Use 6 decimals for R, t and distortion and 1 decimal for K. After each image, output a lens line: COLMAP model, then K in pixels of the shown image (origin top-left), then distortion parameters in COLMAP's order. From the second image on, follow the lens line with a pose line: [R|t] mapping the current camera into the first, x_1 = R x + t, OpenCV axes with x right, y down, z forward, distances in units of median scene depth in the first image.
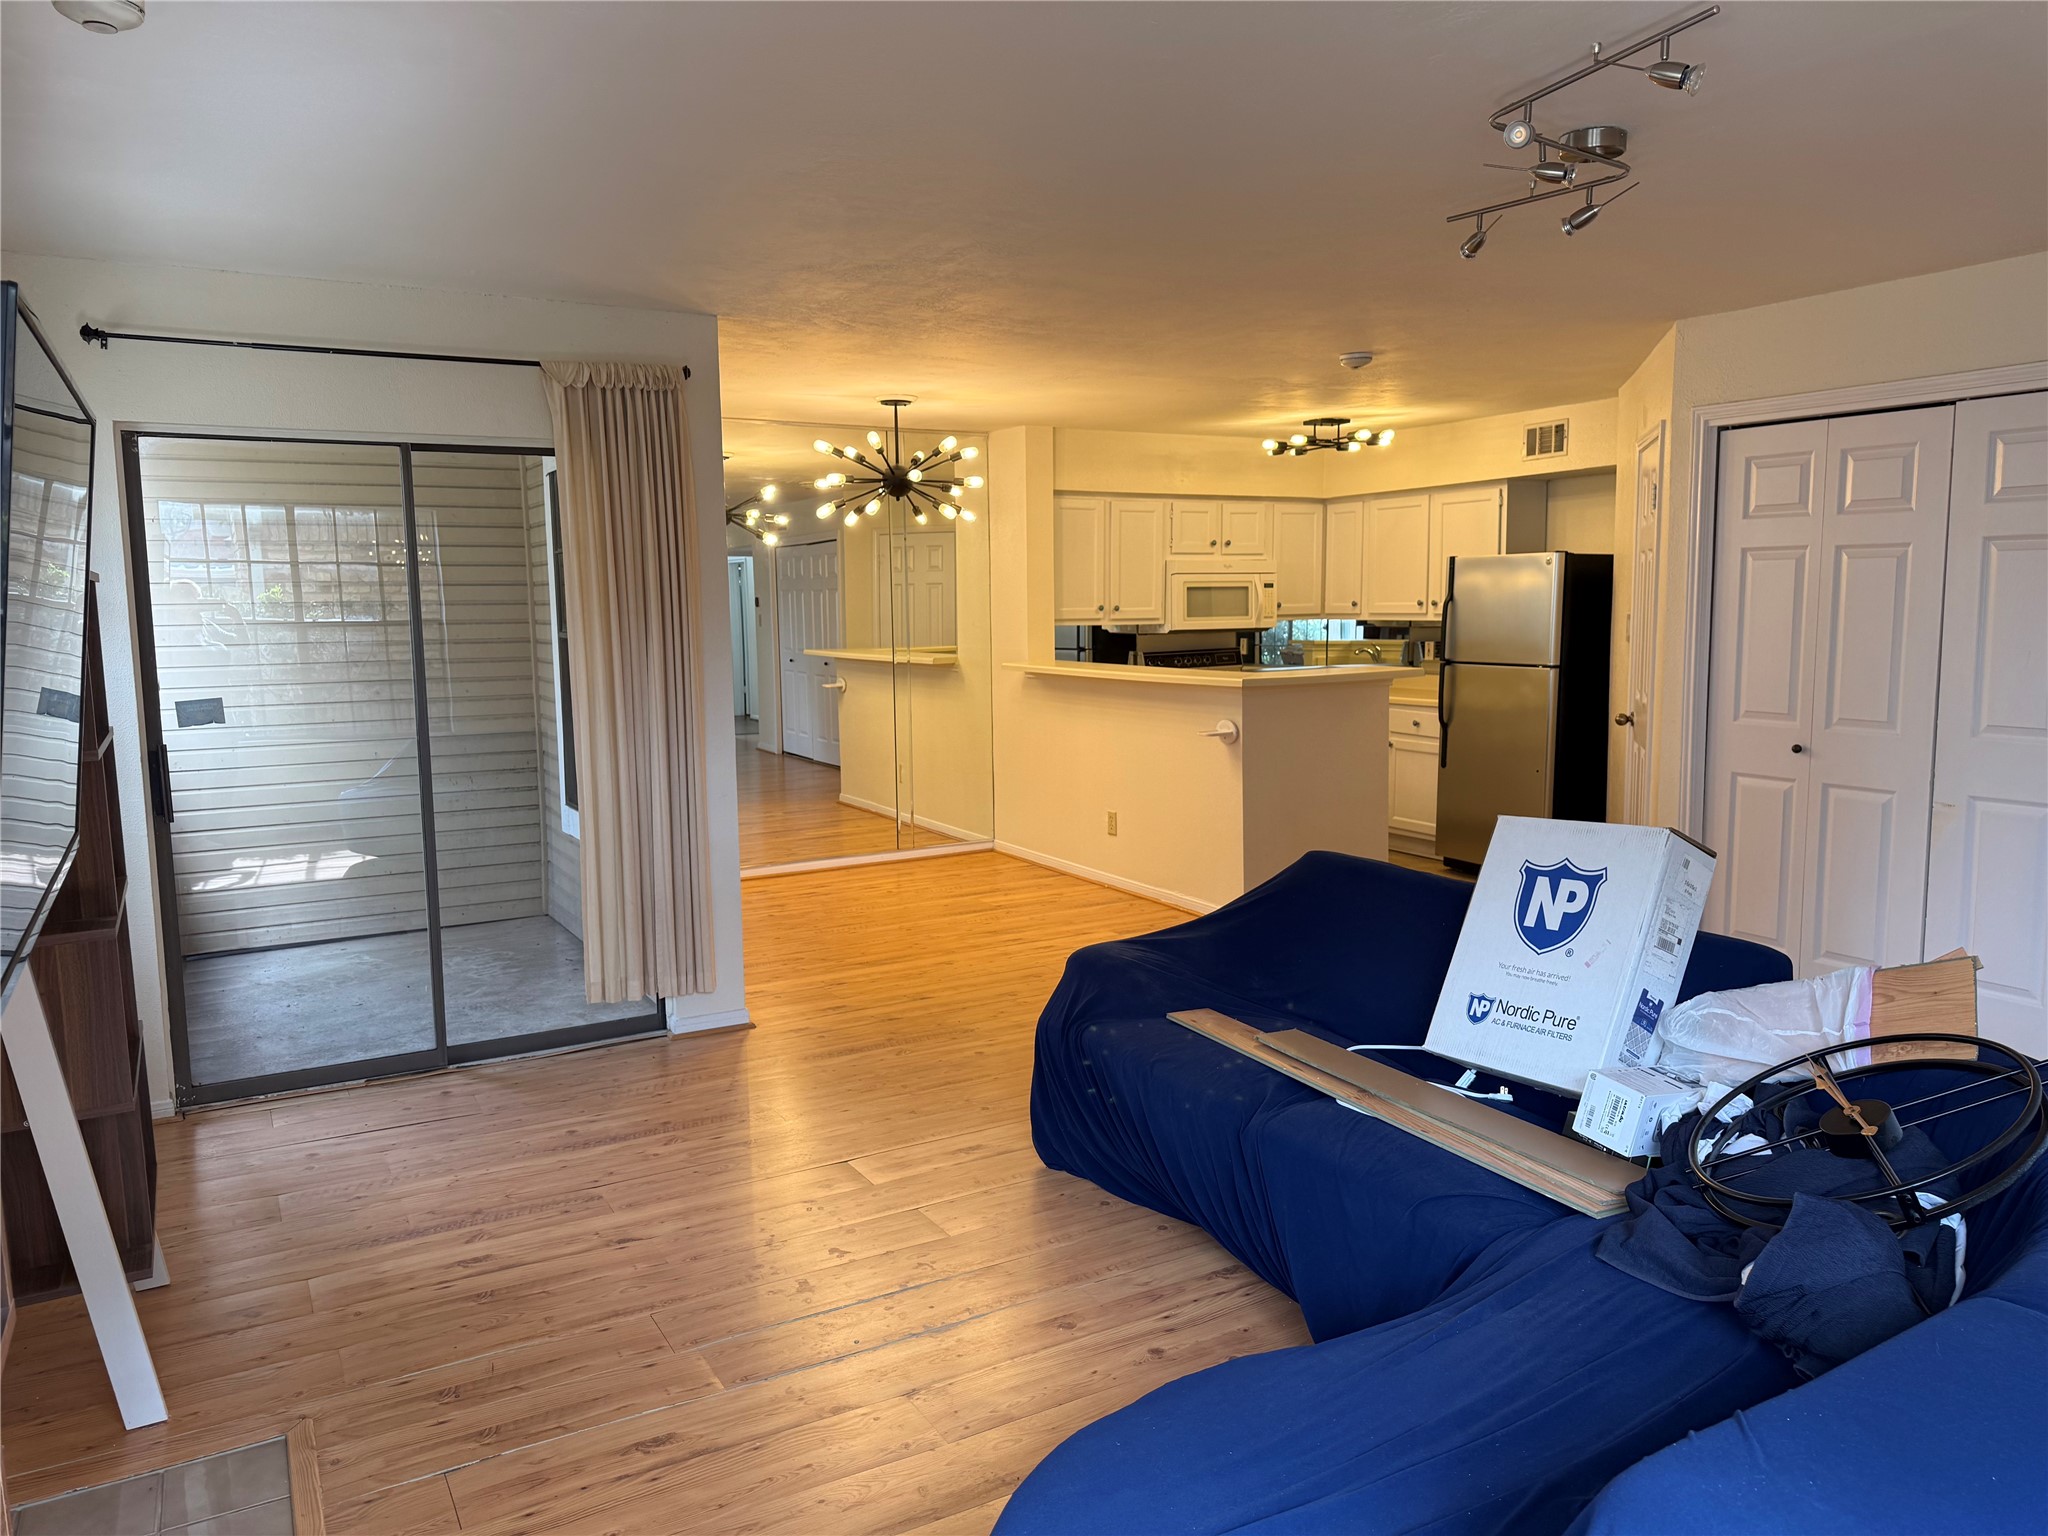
lens RADIAL K [[1427.8, 0, 1024.0], [0, 1427.8, 768.0], [0, 0, 1]] dist [0.001623, -0.049375]
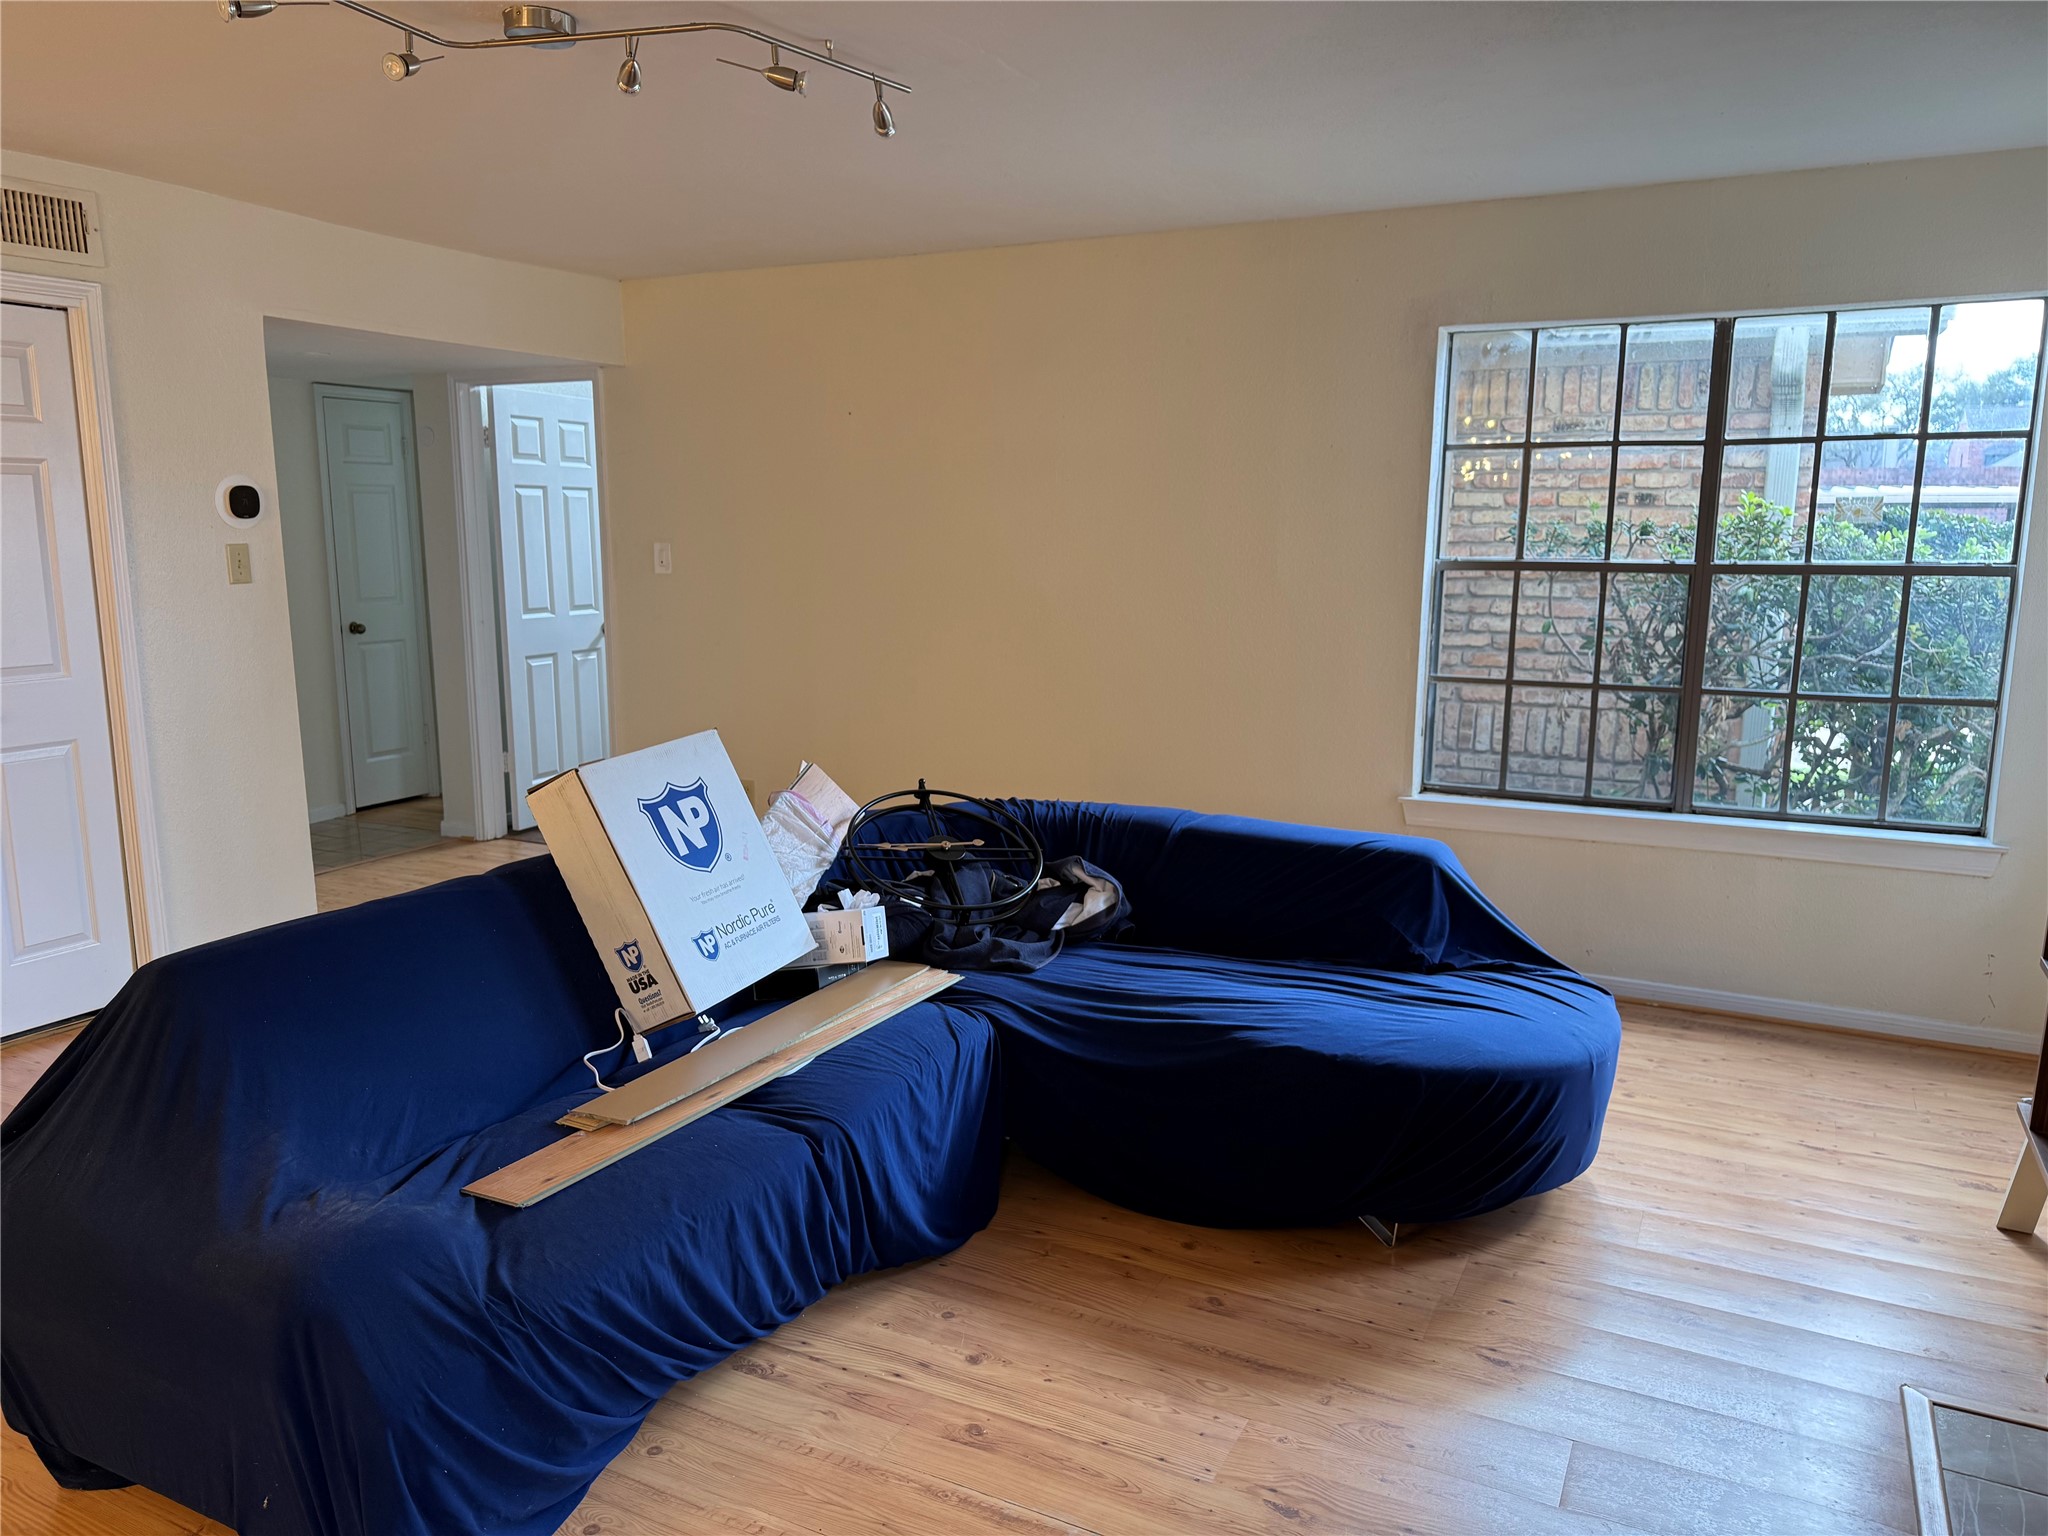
lens RADIAL K [[1427.8, 0, 1024.0], [0, 1427.8, 768.0], [0, 0, 1]] dist [0.001623, -0.049375]
pose [[-0.568707, -0.131275, 0.811997, -0.570405], [0.093928, 0.970360, 0.222662, -0.144572], [-0.817159, 0.202899, -0.539521, 1.289717]]
